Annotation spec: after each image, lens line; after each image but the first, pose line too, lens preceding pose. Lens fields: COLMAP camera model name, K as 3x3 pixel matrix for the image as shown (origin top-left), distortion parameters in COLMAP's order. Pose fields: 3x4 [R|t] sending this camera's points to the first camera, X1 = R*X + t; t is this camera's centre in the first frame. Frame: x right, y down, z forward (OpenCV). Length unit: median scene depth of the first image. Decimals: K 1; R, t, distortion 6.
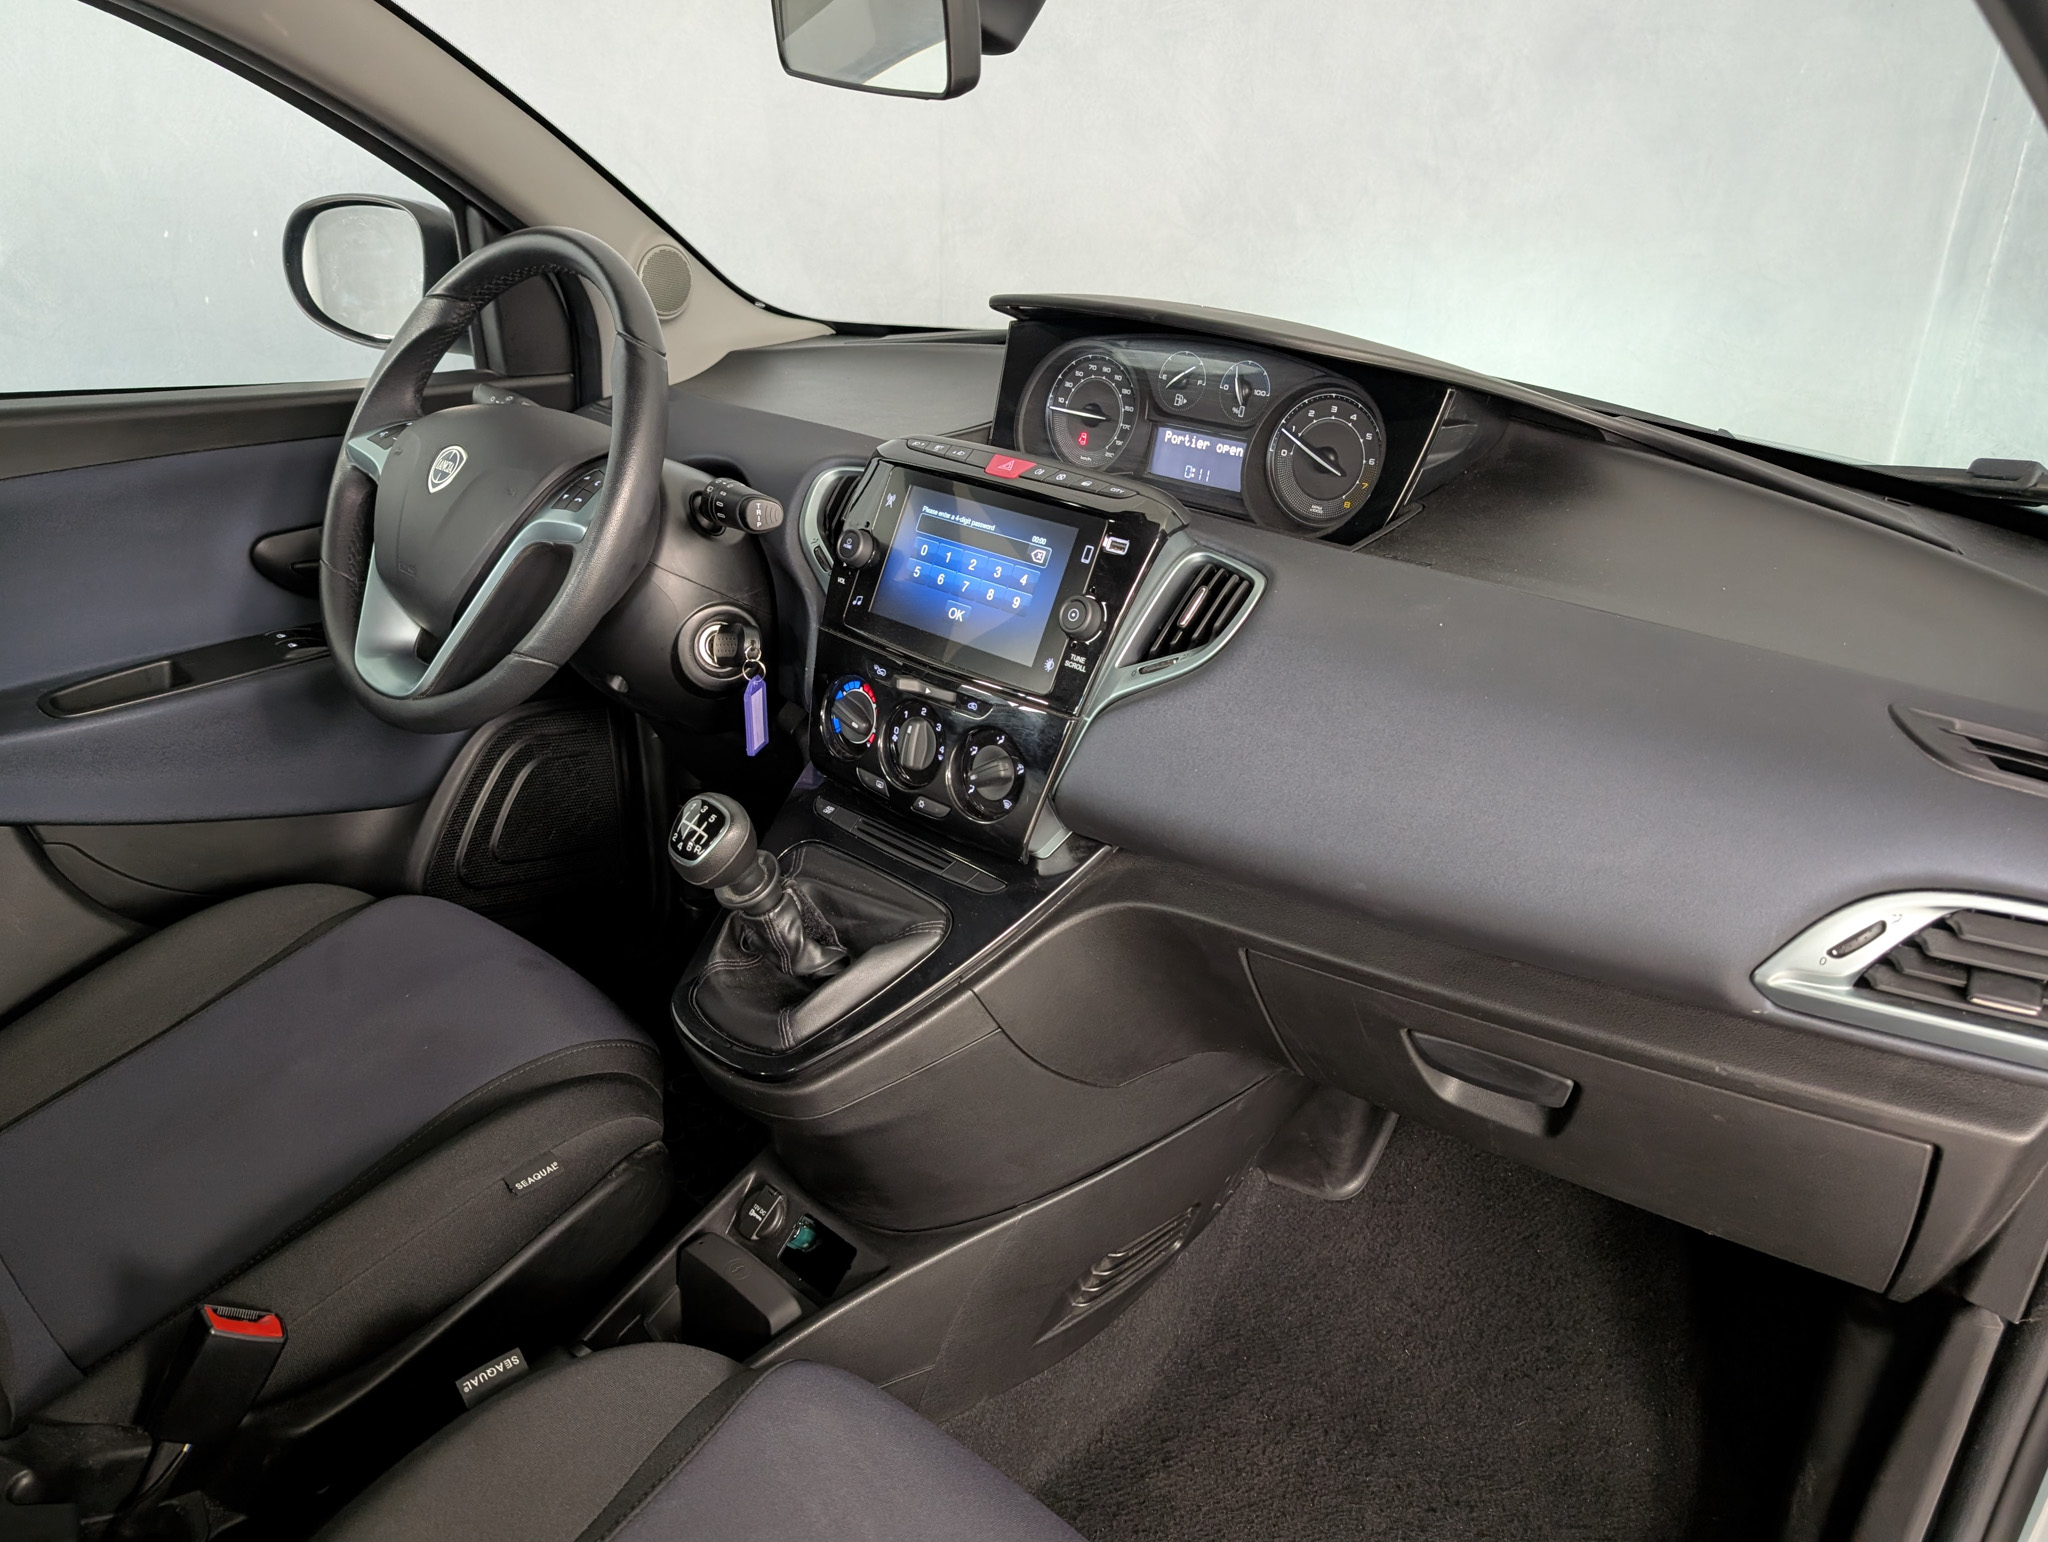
lens RADIAL K [[1479.1, 0, 1019.8], [0, 1479.1, 803.2], [0, 0, 1]] dist [0.042689, -0.030989]
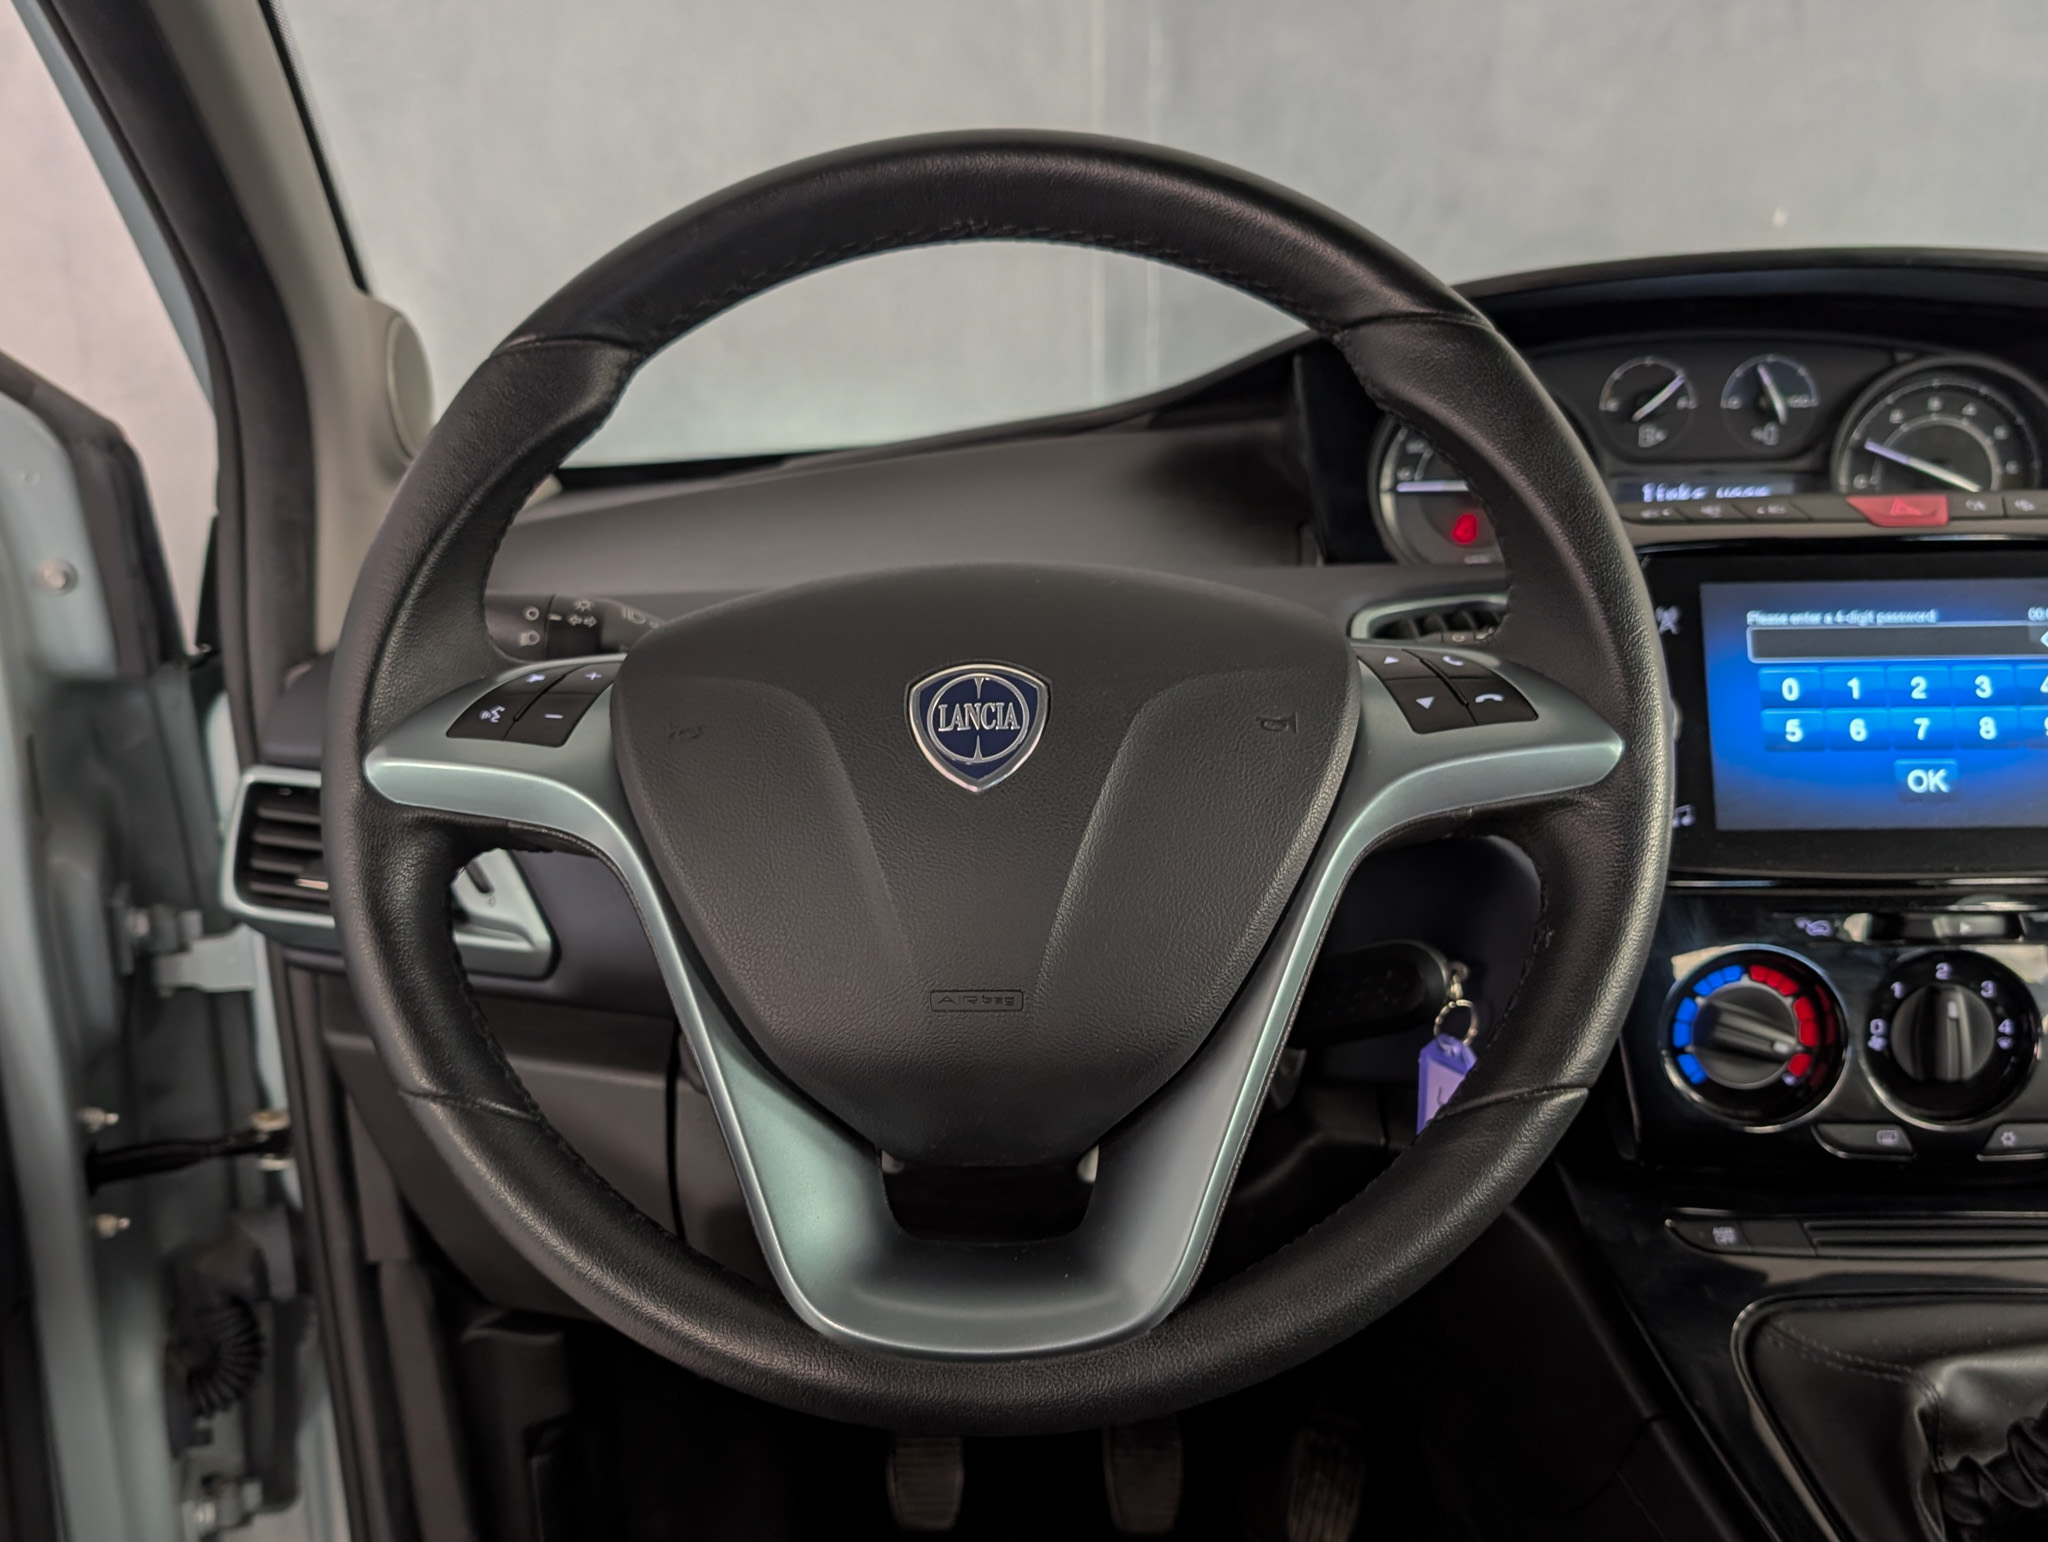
lens RADIAL K [[1857.6, 0, 1015.4], [0, 1857.6, 896.7], [0, 0, 1]] dist [0.010118, -0.001216]
pose [[0.751507, -0.235843, 0.616129, -0.679927], [0.318111, 0.947718, -0.025238, -0.166814], [-0.577965, 0.214964, 0.787240, 0.631316]]
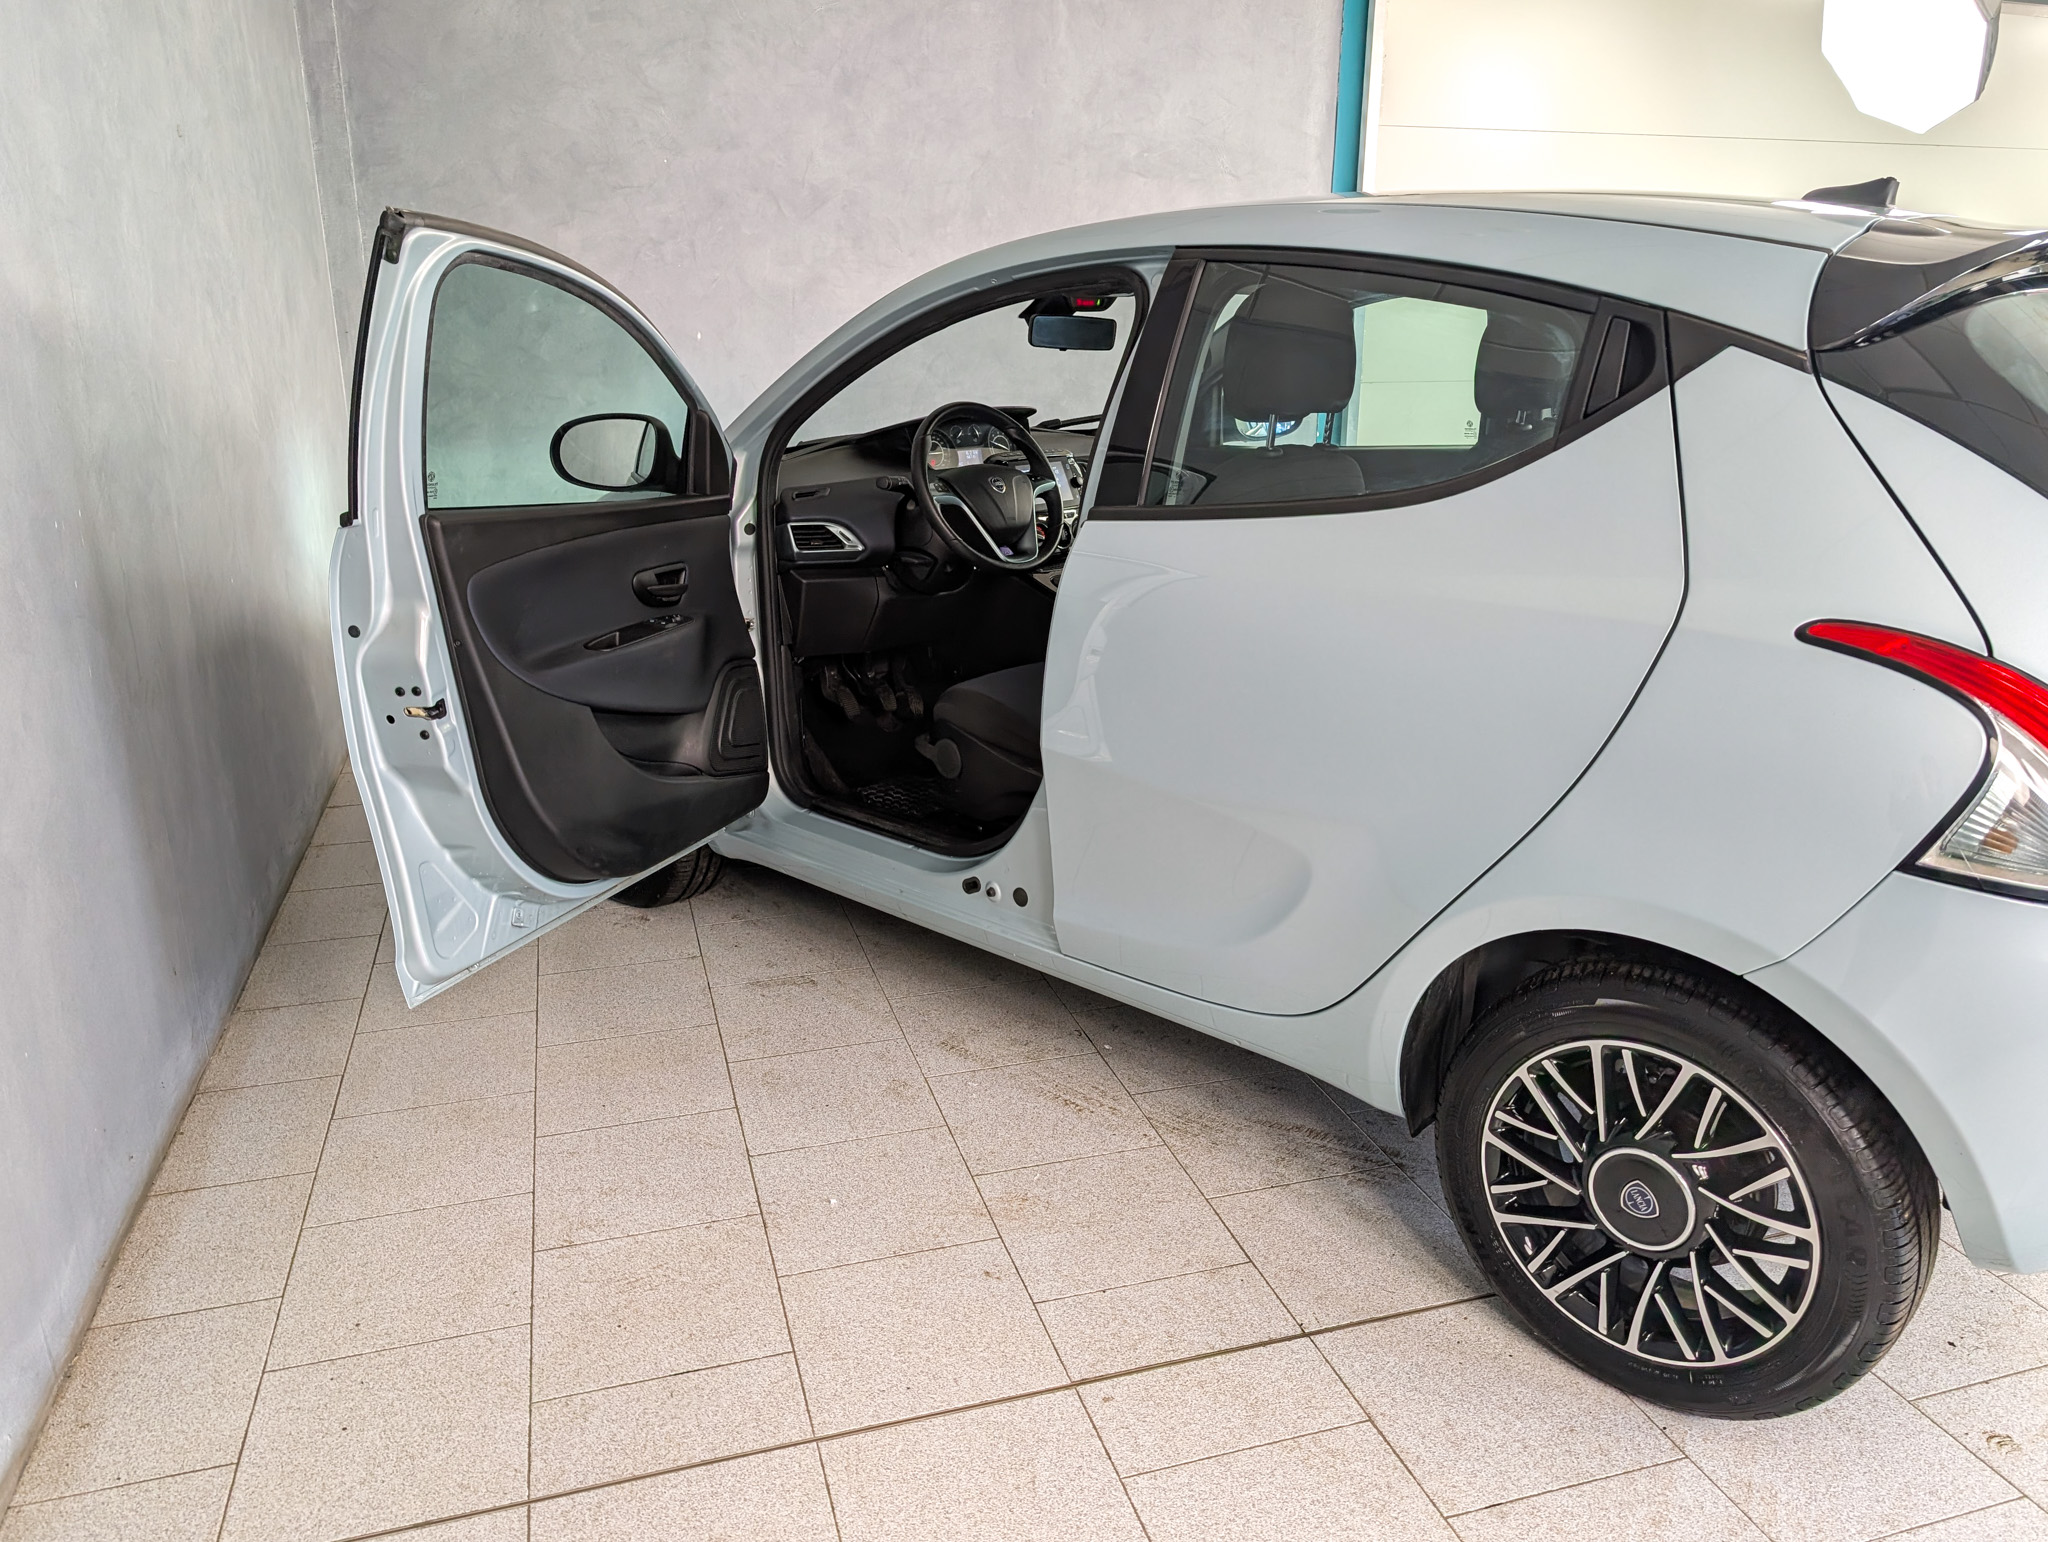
lens RADIAL K [[1479.1, 0, 1019.8], [0, 1479.1, 803.2], [0, 0, 1]] dist [0.042689, -0.030989]
pose [[0.034543, -0.345735, 0.937696, -3.340911], [0.432327, 0.851095, 0.297878, -0.540154], [-0.901055, 0.395102, 0.178870, 0.687347]]
